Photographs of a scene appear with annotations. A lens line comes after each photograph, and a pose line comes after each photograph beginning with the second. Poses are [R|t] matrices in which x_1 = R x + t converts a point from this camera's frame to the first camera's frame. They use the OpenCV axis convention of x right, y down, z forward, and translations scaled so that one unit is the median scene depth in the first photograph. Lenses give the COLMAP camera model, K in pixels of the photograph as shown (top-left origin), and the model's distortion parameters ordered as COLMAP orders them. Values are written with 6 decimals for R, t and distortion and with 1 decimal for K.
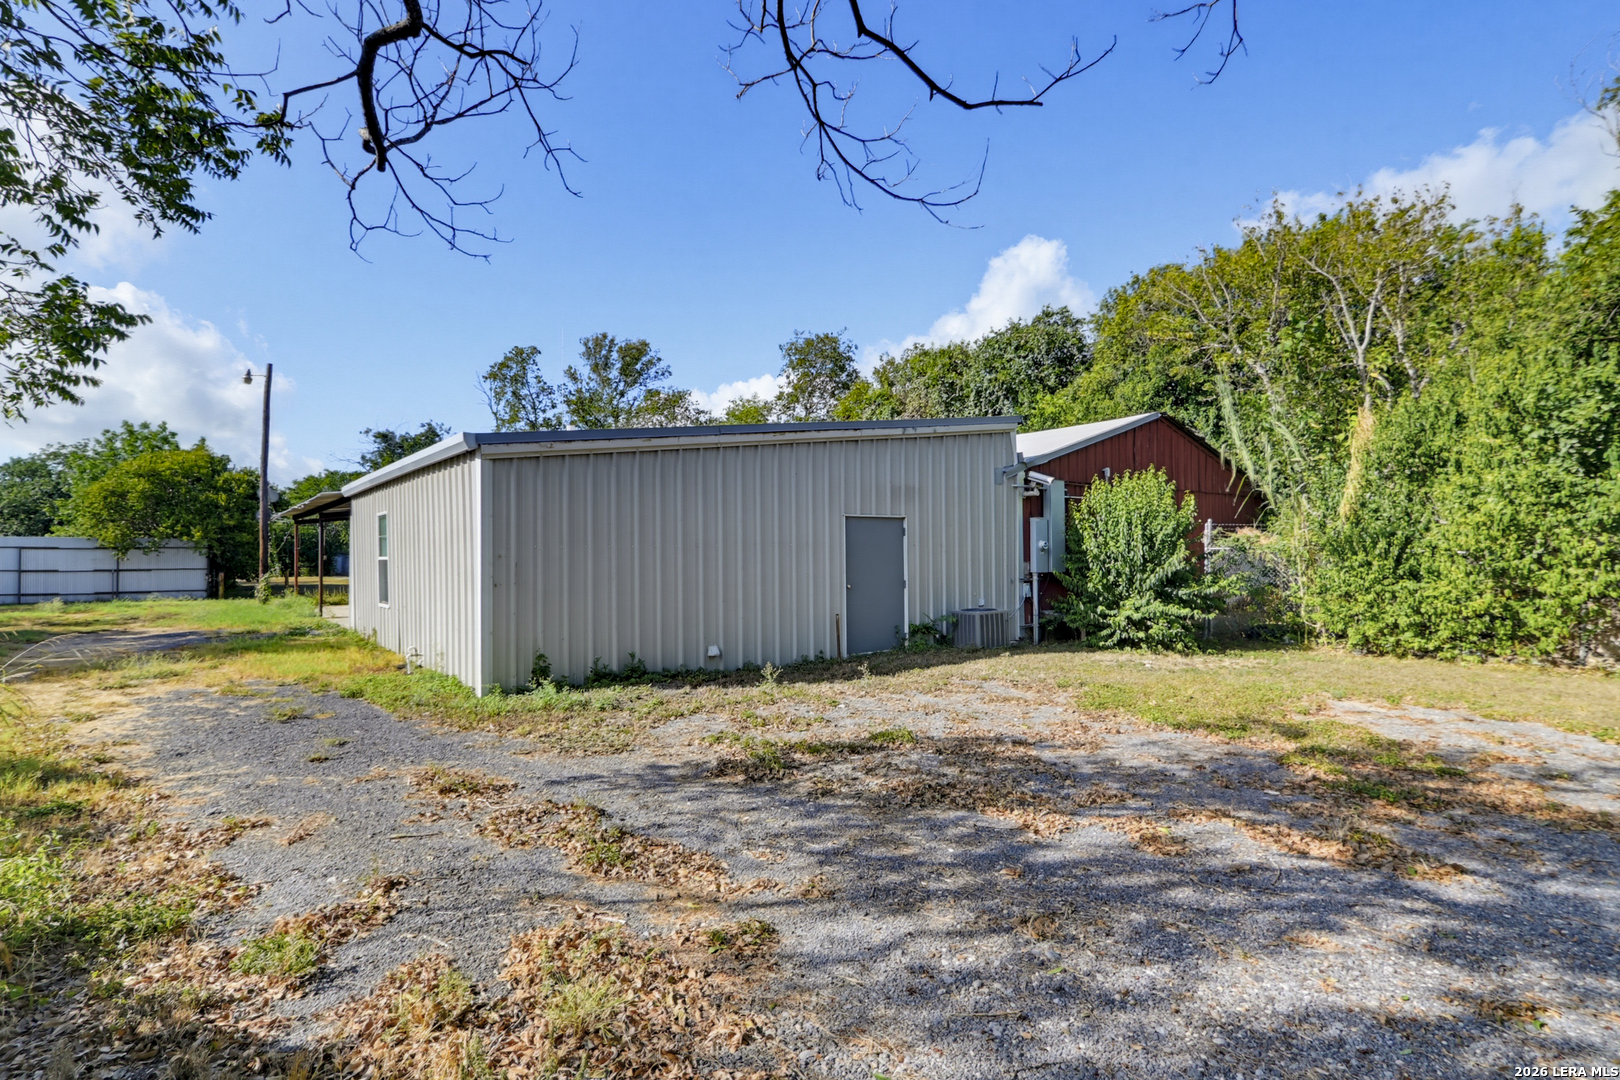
lens RADIAL K [[819.8, 0, 822.4], [0, 819.8, 537.6], [0, 0, 1]] dist [-0.000340, 0.000566]
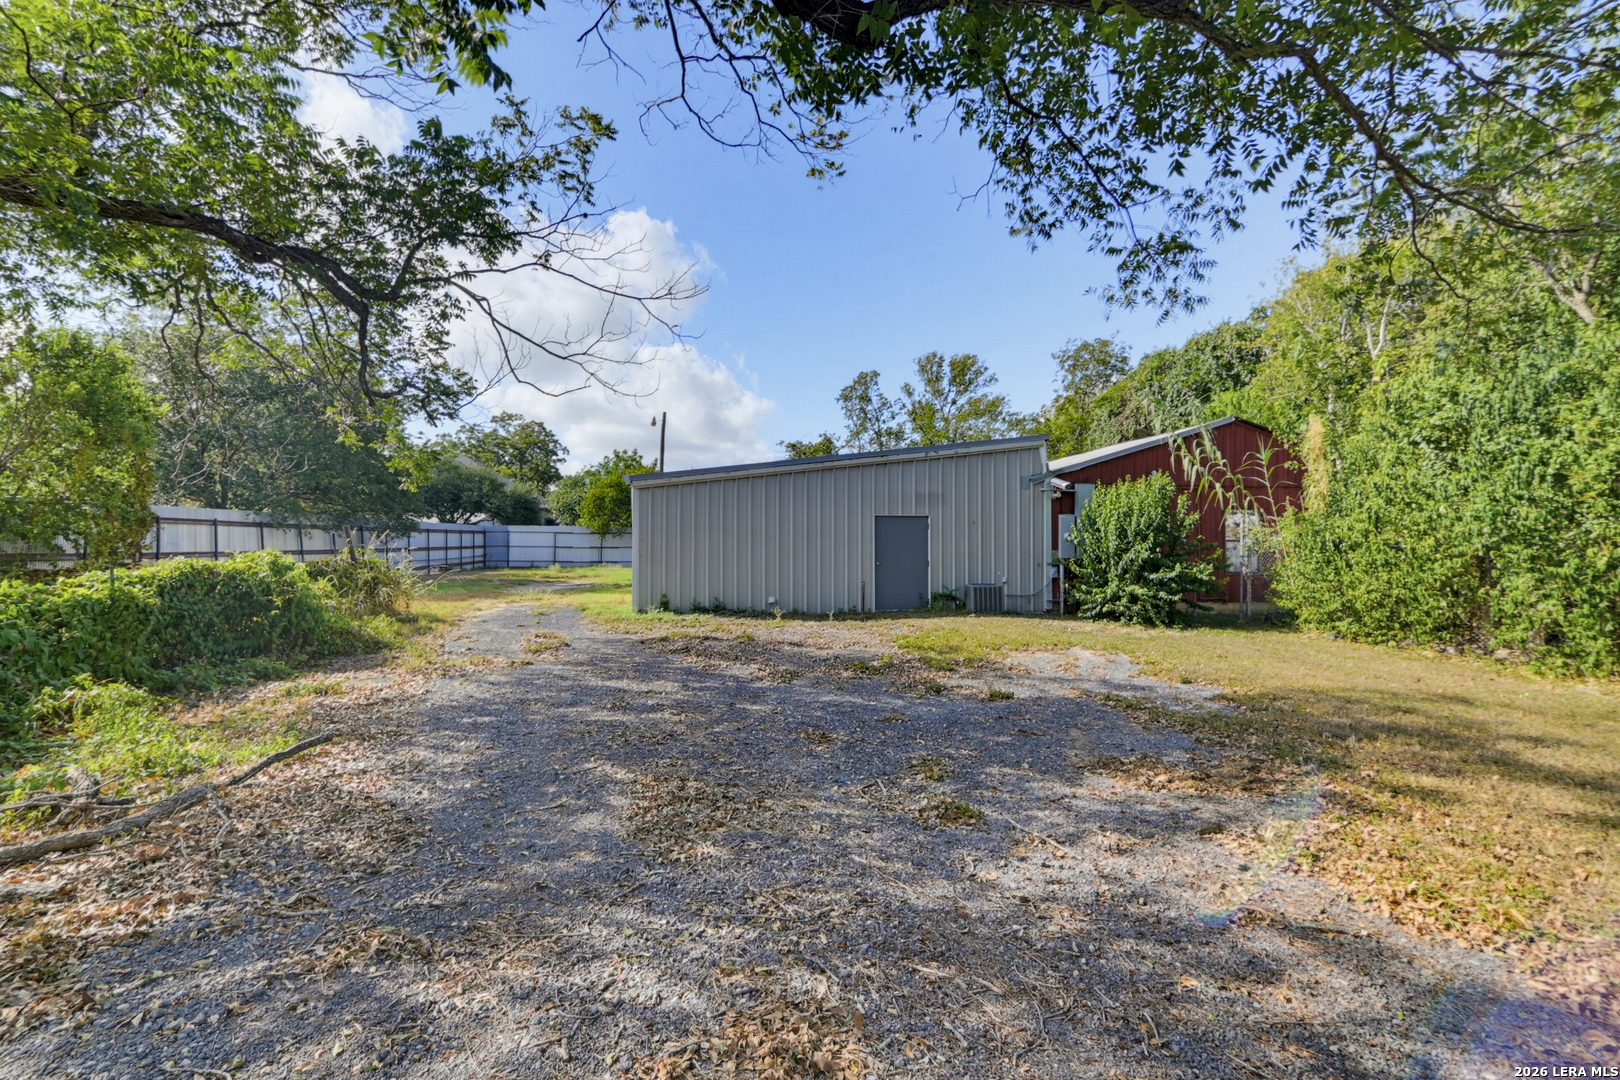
lens RADIAL K [[781.0, 0, 810.0], [0, 781.0, 540.0], [0, 0, 1]] dist [0.000976, 0.000123]
pose [[0.870002, 0.010523, -0.492935, 0.226240], [-0.001532, 0.999825, 0.018639, -0.003290], [0.493045, -0.015461, 0.869866, -0.101756]]
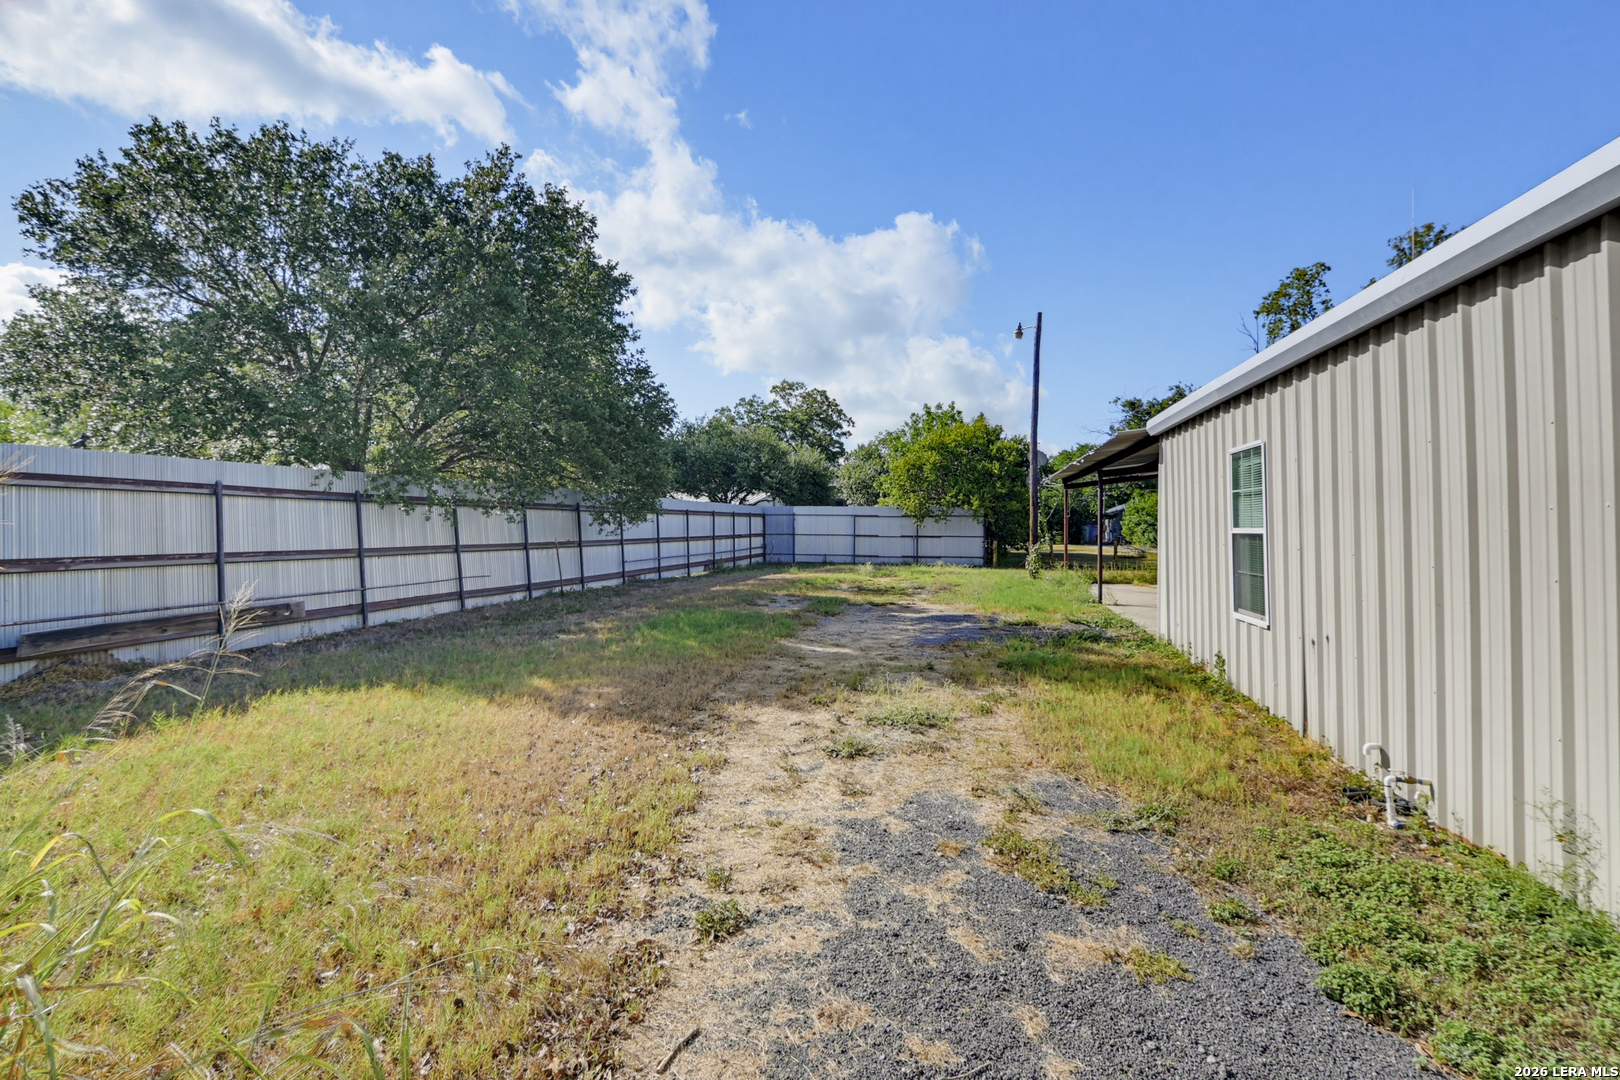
lens RADIAL K [[819.8, 0, 822.4], [0, 819.8, 537.6], [0, 0, 1]] dist [-0.000340, 0.000566]
pose [[0.667408, 0.021460, -0.744383, -0.128389], [0.005264, 0.999424, 0.033532, 0.003874], [0.744673, -0.026298, 0.666911, 0.174860]]
